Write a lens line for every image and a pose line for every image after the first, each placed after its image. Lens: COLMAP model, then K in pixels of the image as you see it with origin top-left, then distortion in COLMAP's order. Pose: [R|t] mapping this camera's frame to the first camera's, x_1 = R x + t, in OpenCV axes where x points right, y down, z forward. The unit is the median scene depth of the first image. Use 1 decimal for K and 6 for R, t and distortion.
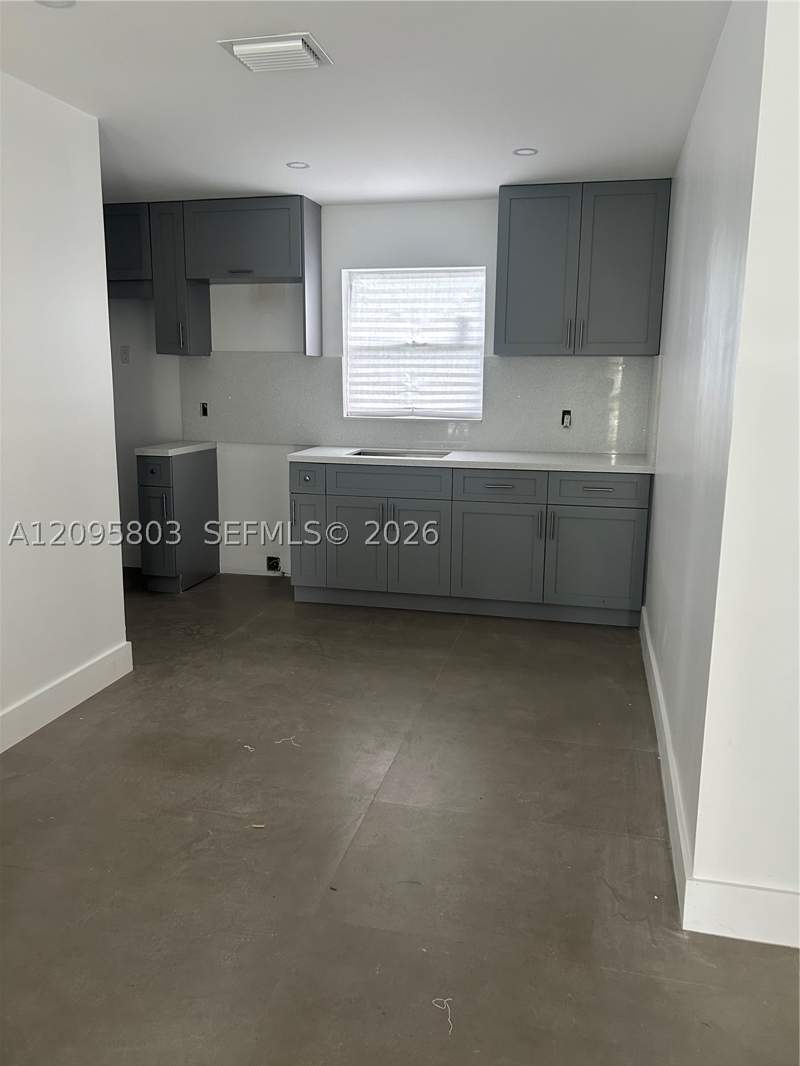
lens RADIAL K [[815.2, 0, 400.0], [0, 815.2, 533.0], [0, 0, 1]] dist [-0.008178, -0.001171]
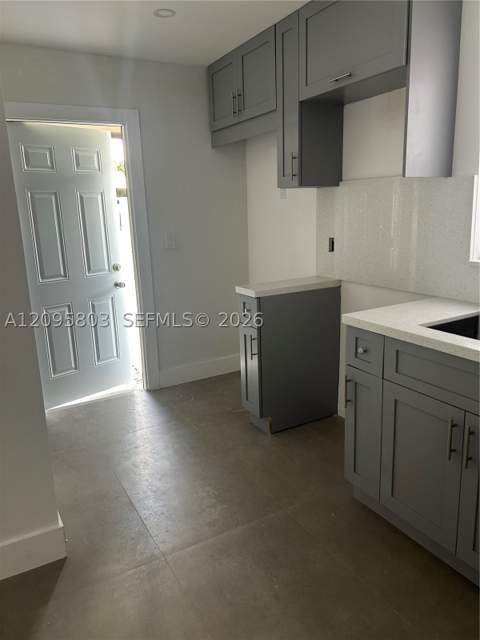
lens RADIAL K [[489.4, 0, 240.0], [0, 489.4, 320.0], [0, 0, 1]] dist [-0.008178, -0.001171]
pose [[0.677419, 0.133637, -0.723356, 0.107870], [-0.091061, 0.991030, 0.097810, -0.110939], [0.729939, -0.000389, 0.683512, 0.538078]]
